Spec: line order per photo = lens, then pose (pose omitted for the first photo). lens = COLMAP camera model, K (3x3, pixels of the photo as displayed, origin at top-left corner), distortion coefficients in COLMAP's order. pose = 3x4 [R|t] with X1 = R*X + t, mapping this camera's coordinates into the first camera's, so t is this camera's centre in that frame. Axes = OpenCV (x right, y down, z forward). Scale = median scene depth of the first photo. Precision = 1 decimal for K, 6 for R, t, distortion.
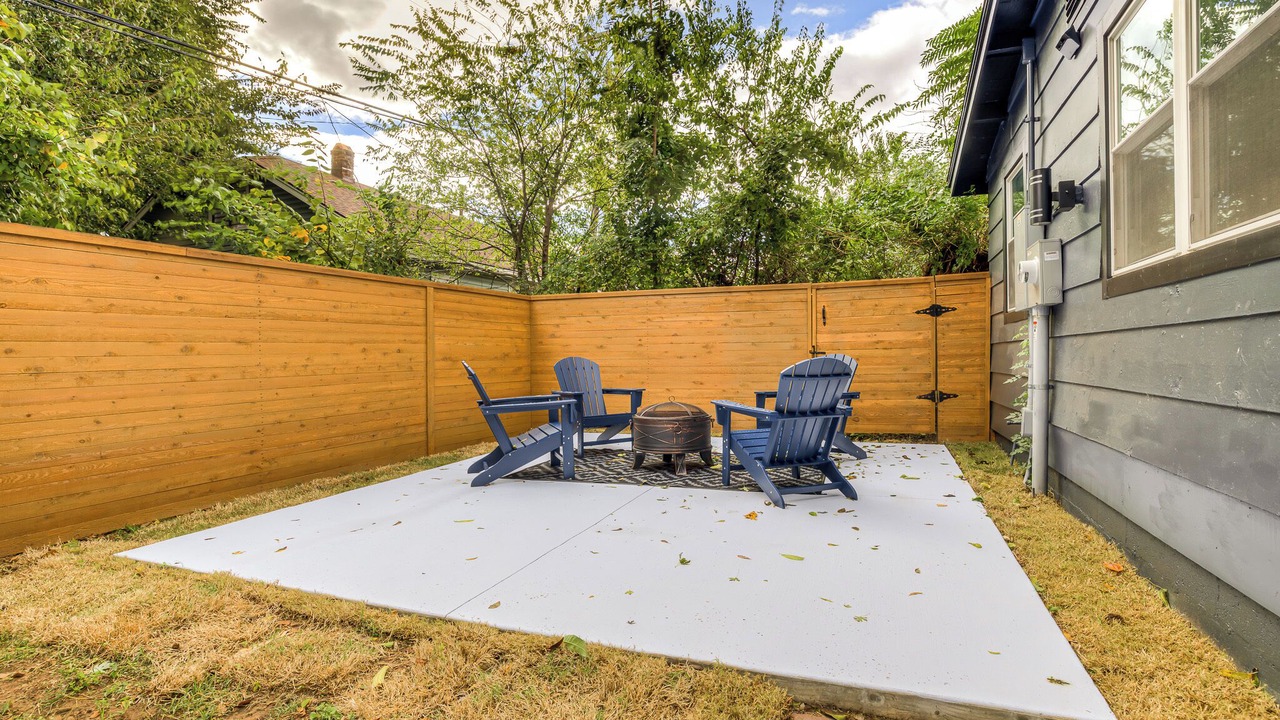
lens RADIAL K [[623.9, 0, 643.8], [0, 623.9, 357.2], [0, 0, 1]] dist [0.002044, 0.000250]
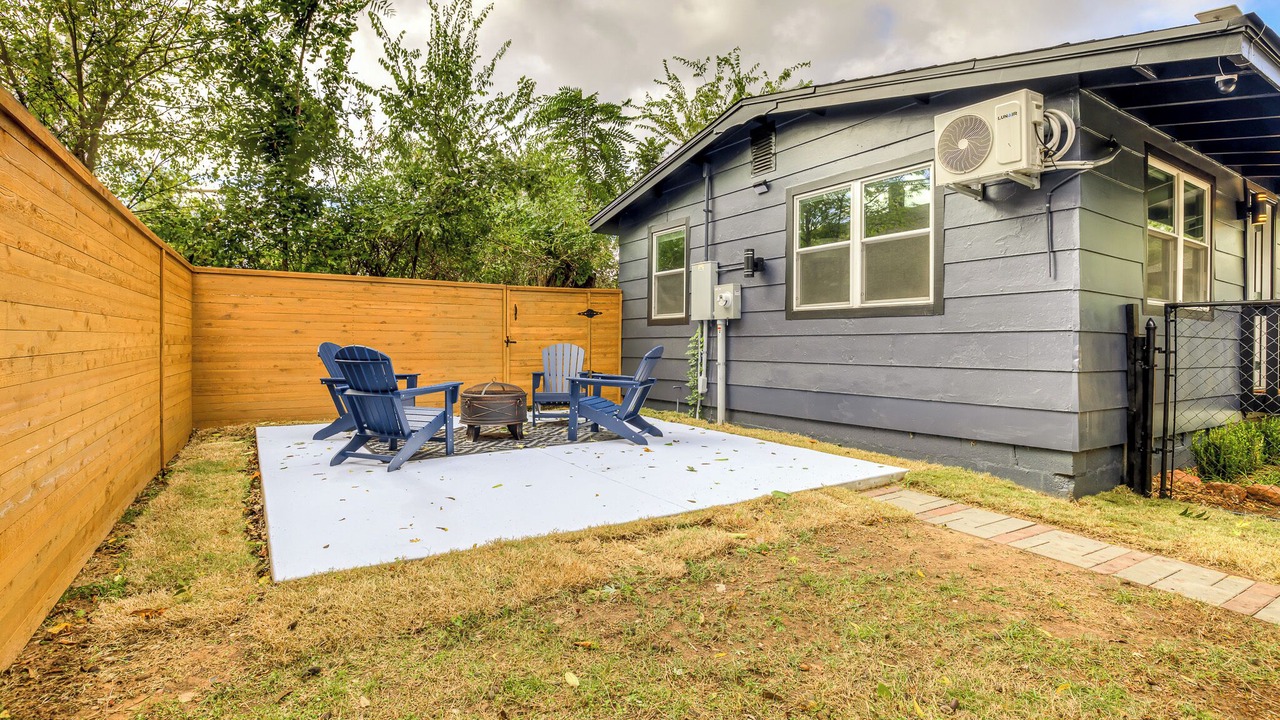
lens RADIAL K [[623.9, 0, 635.9], [0, 623.9, 356.2], [0, 0, 1]] dist [0.002044, 0.000250]
pose [[0.623981, -0.001104, 0.781439, -0.530067], [-0.010199, 0.999902, 0.009556, 0.006250], [-0.781373, -0.013932, 0.623909, 0.042880]]
